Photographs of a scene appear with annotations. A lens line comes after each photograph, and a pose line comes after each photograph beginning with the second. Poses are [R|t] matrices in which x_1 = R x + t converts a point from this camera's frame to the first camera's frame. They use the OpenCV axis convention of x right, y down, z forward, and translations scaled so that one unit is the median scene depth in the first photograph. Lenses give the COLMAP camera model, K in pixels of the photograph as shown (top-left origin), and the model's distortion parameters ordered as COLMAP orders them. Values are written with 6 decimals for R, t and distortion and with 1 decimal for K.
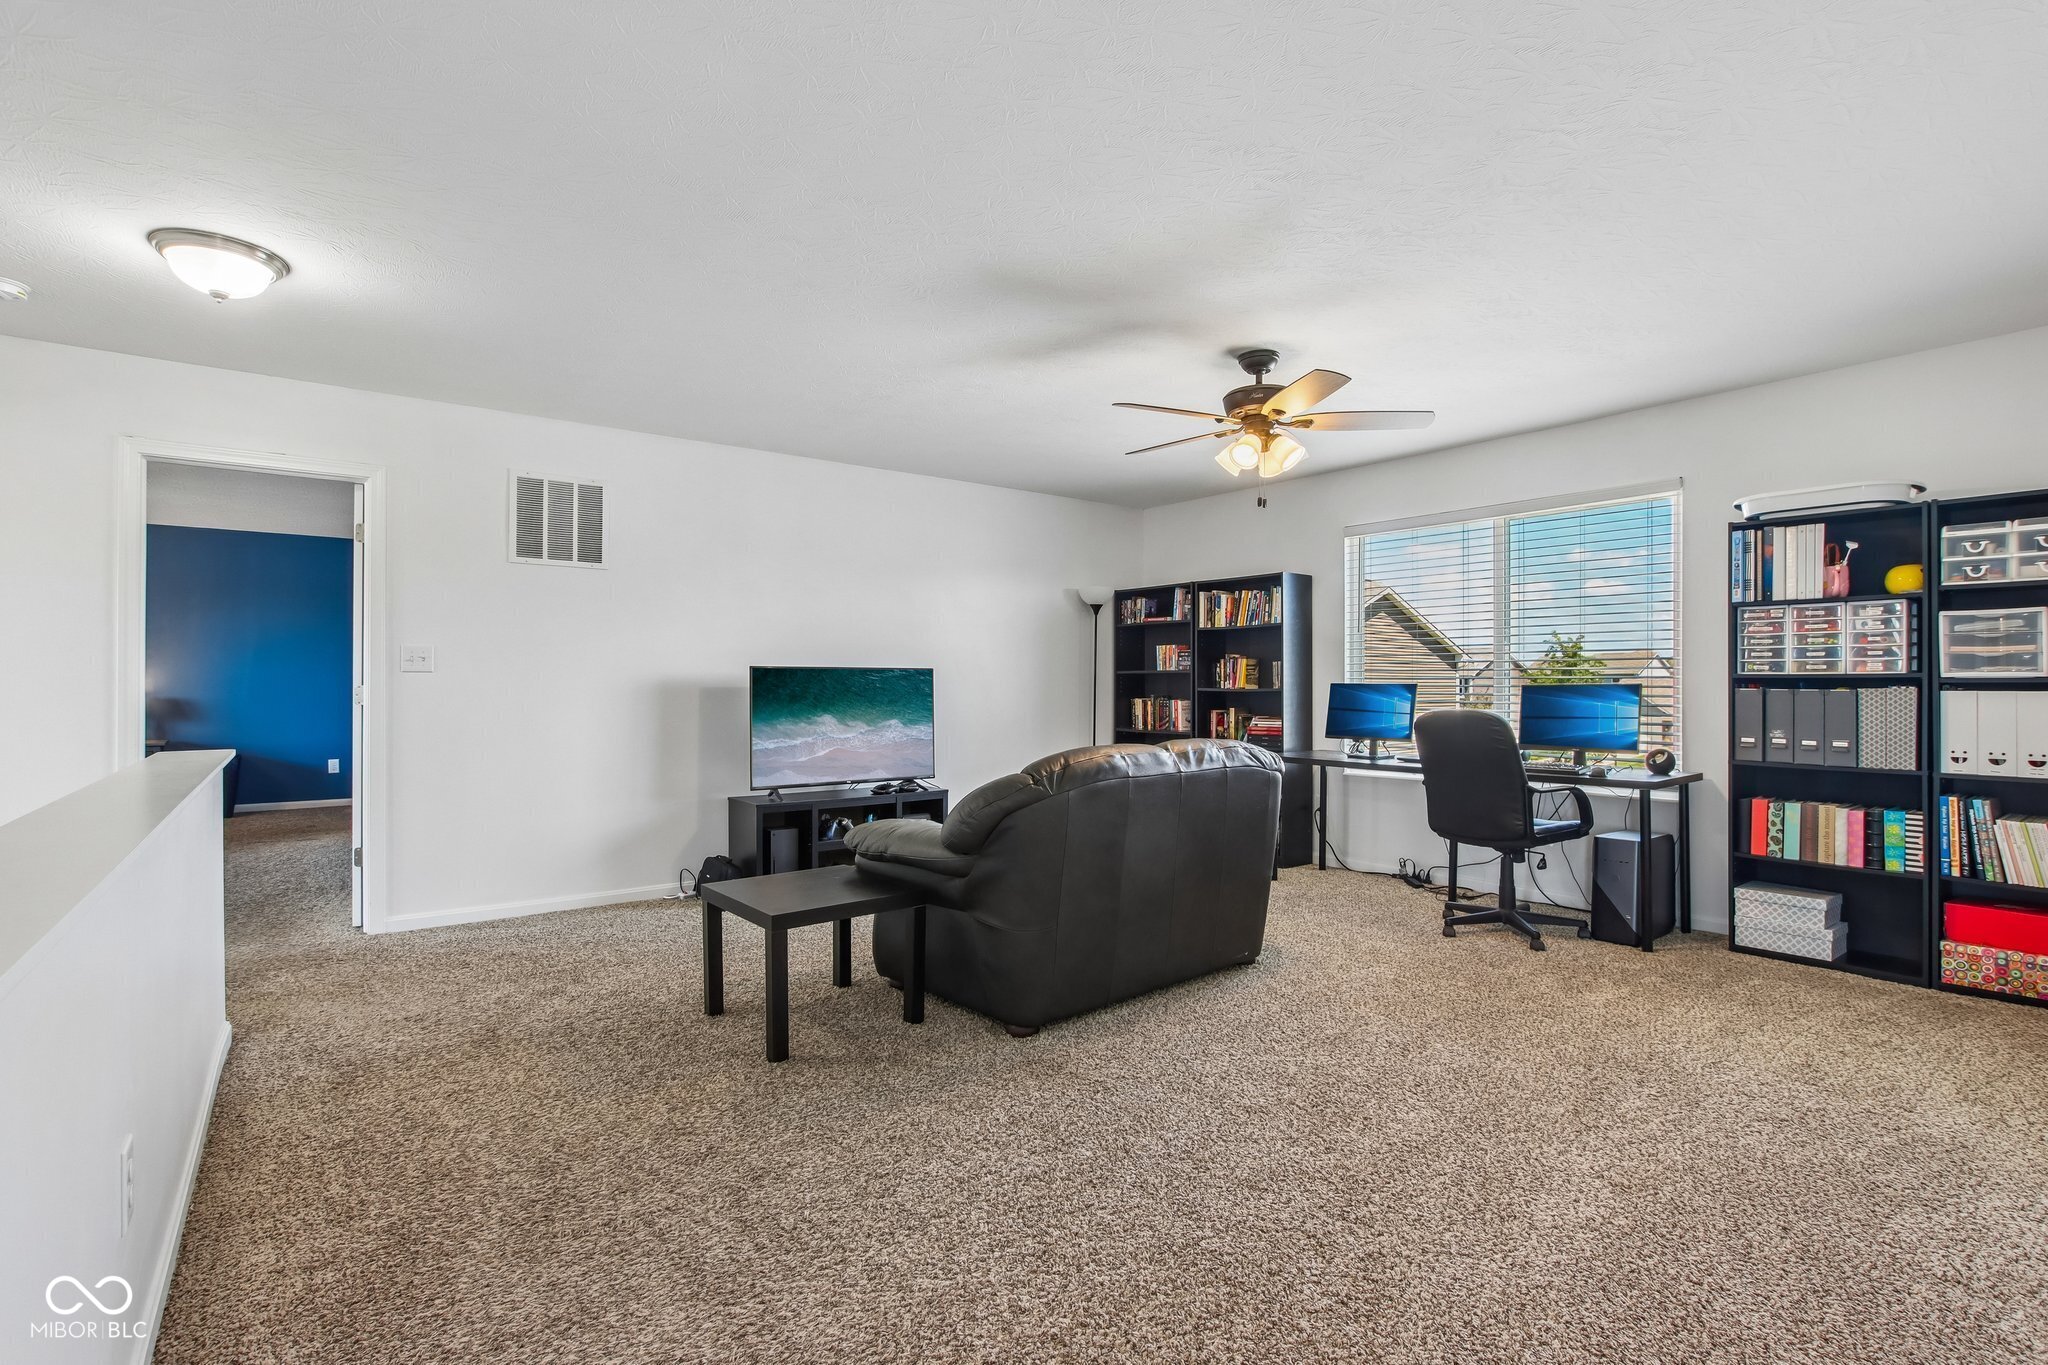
lens RADIAL K [[955.3, 0, 1034.1], [0, 955.3, 683.5], [0, 0, 1]] dist [-0.016465, 0.000344]
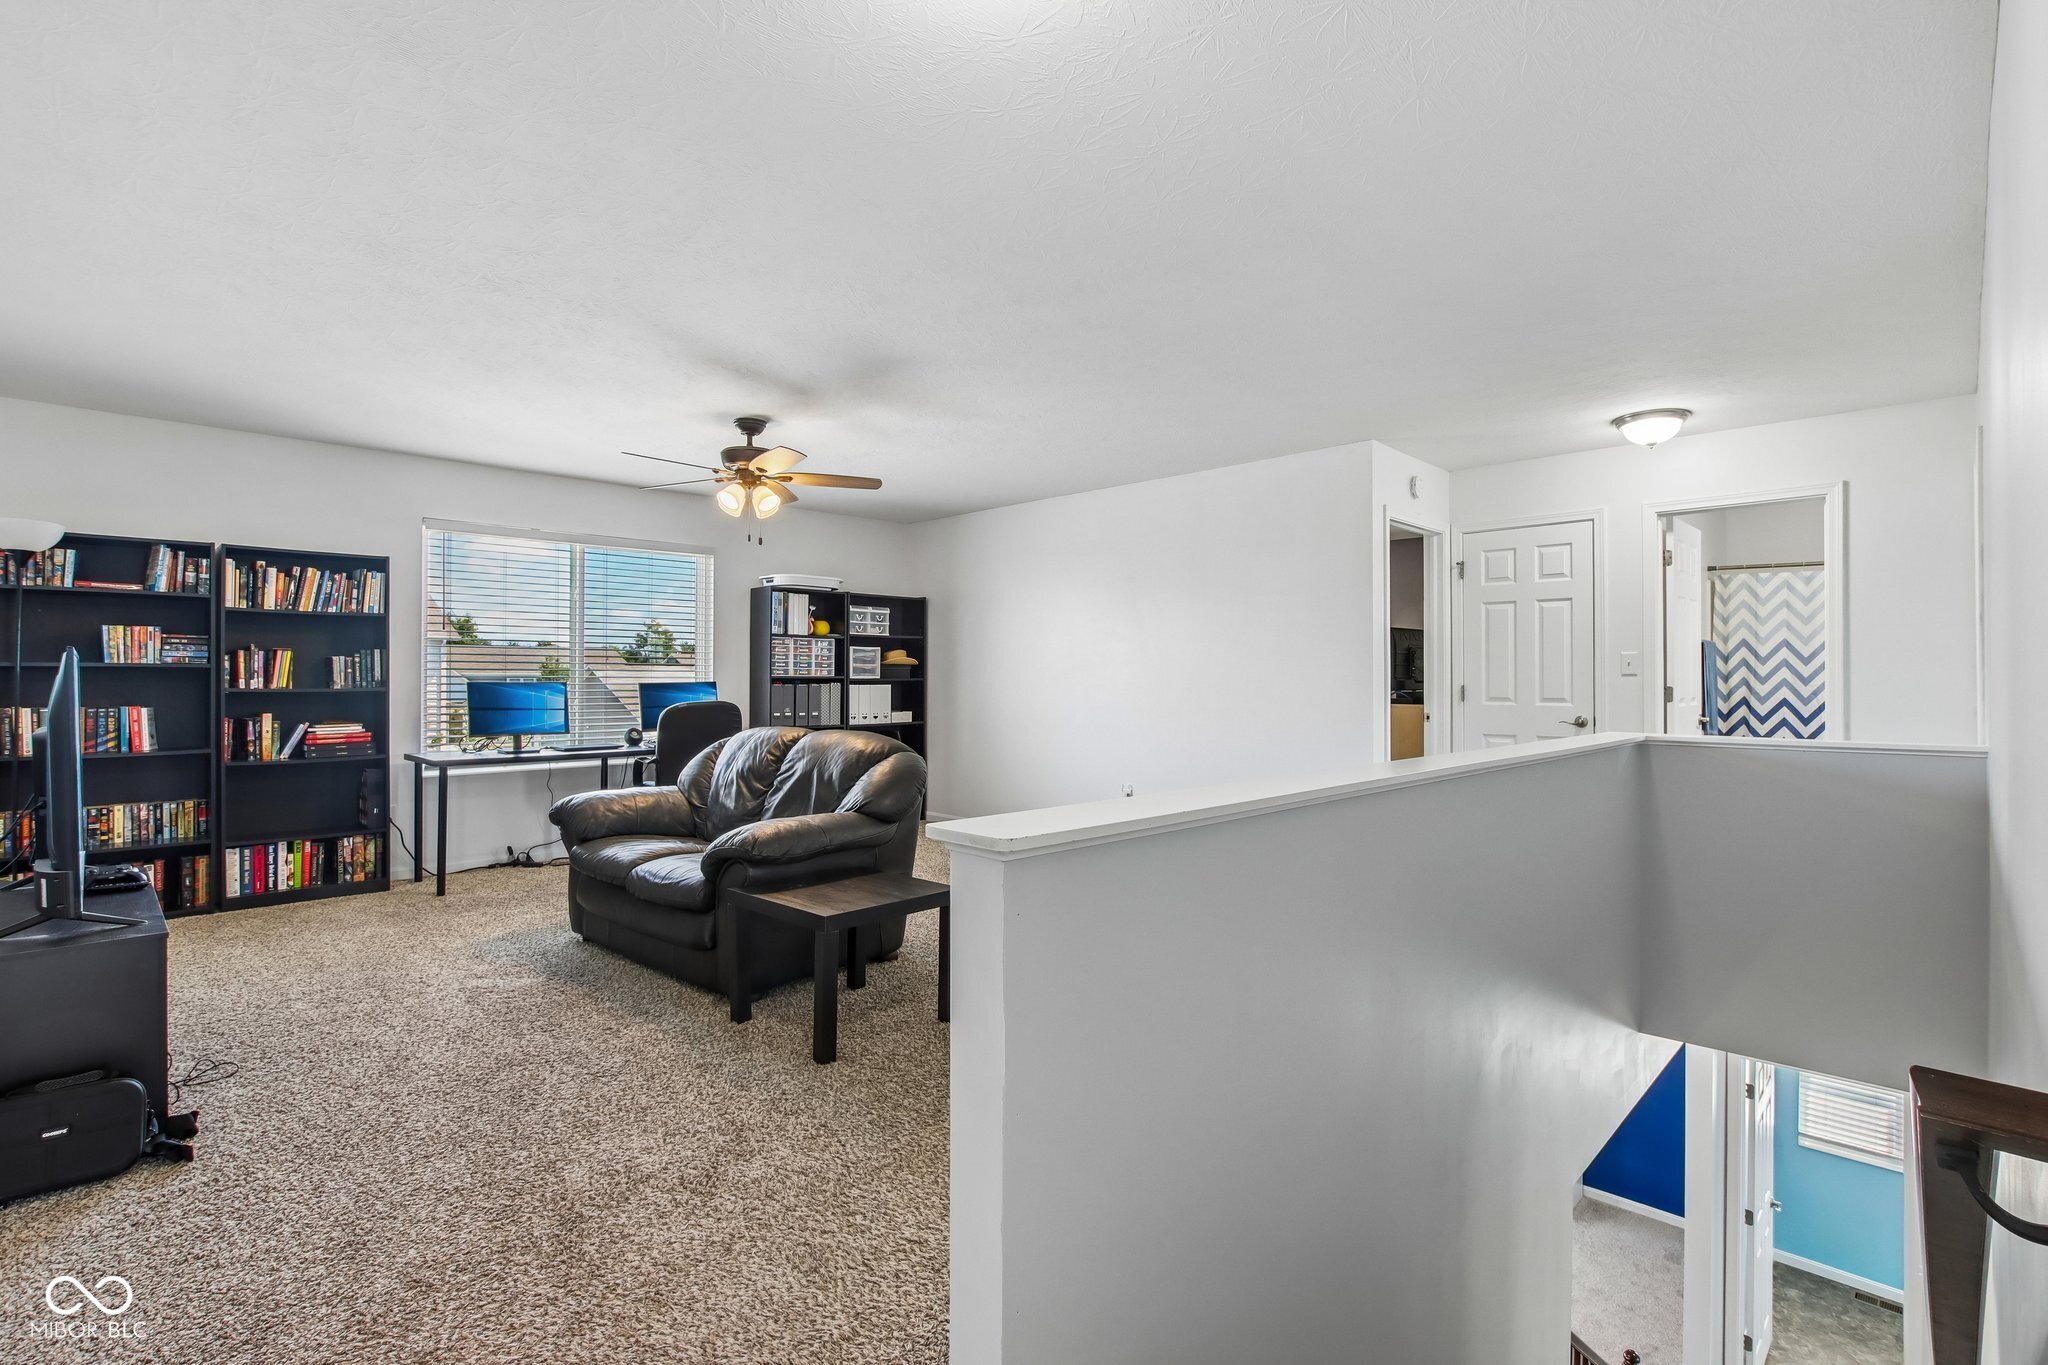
lens RADIAL K [[955.3, 0, 1033.2], [0, 955.3, 680.3], [0, 0, 1]] dist [-0.016465, 0.000344]
pose [[-0.130525, -0.001795, 0.991443, -1.047790], [-0.001073, 0.999998, 0.001670, -0.005792], [-0.991444, -0.000846, -0.130527, 0.785630]]
